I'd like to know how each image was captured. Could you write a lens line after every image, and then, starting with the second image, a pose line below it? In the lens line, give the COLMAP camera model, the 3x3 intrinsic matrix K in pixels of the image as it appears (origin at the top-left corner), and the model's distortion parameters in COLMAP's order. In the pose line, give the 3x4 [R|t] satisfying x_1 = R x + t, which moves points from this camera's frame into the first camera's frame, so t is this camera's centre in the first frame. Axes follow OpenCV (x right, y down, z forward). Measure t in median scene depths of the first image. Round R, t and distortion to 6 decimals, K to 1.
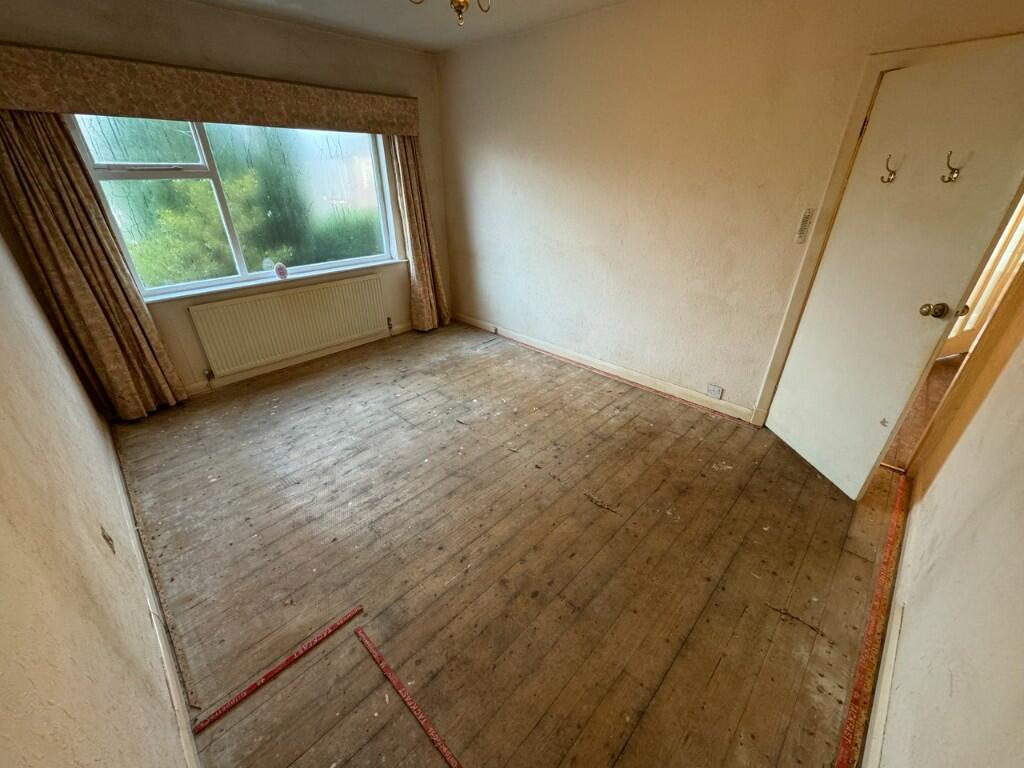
lens RADIAL K [[408.4, 0, 512.5], [0, 408.4, 386.9], [0, 0, 1]] dist [-0.000782, -0.000267]
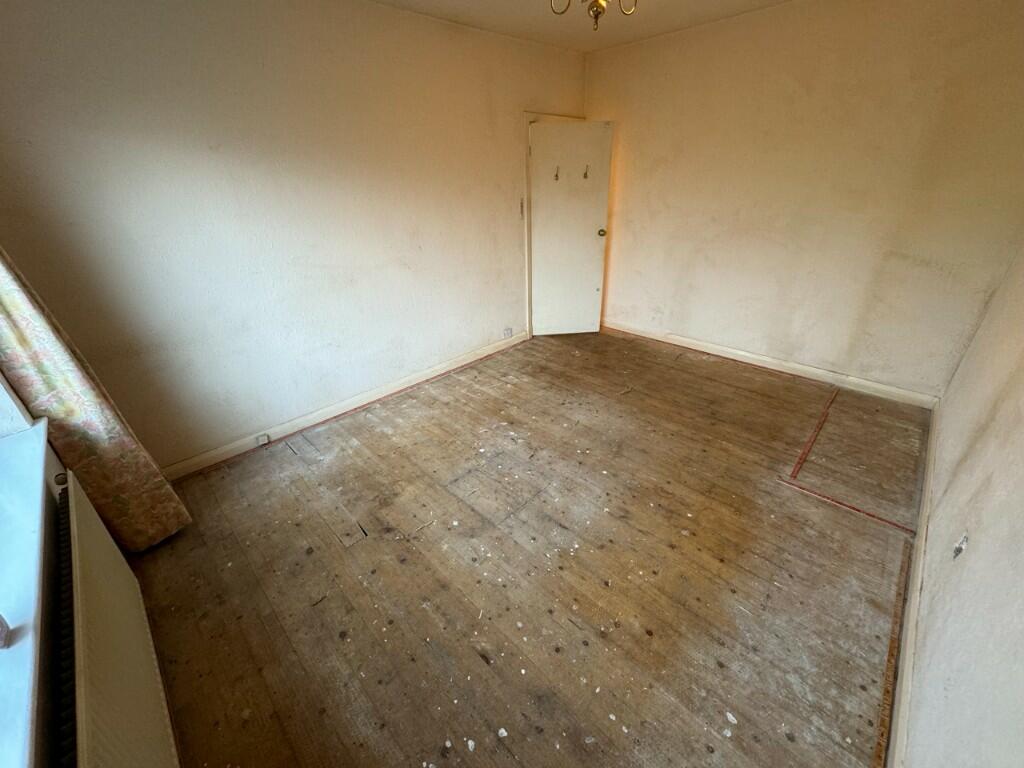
lens RADIAL K [[408.4, 0, 511.6], [0, 408.4, 380.1], [0, 0, 1]] dist [-0.000782, -0.000267]
pose [[0.004961, -0.439168, 0.898391, -0.801397], [0.491403, 0.783515, 0.380299, -0.376339], [-0.870918, 0.439586, 0.219695, 0.729672]]
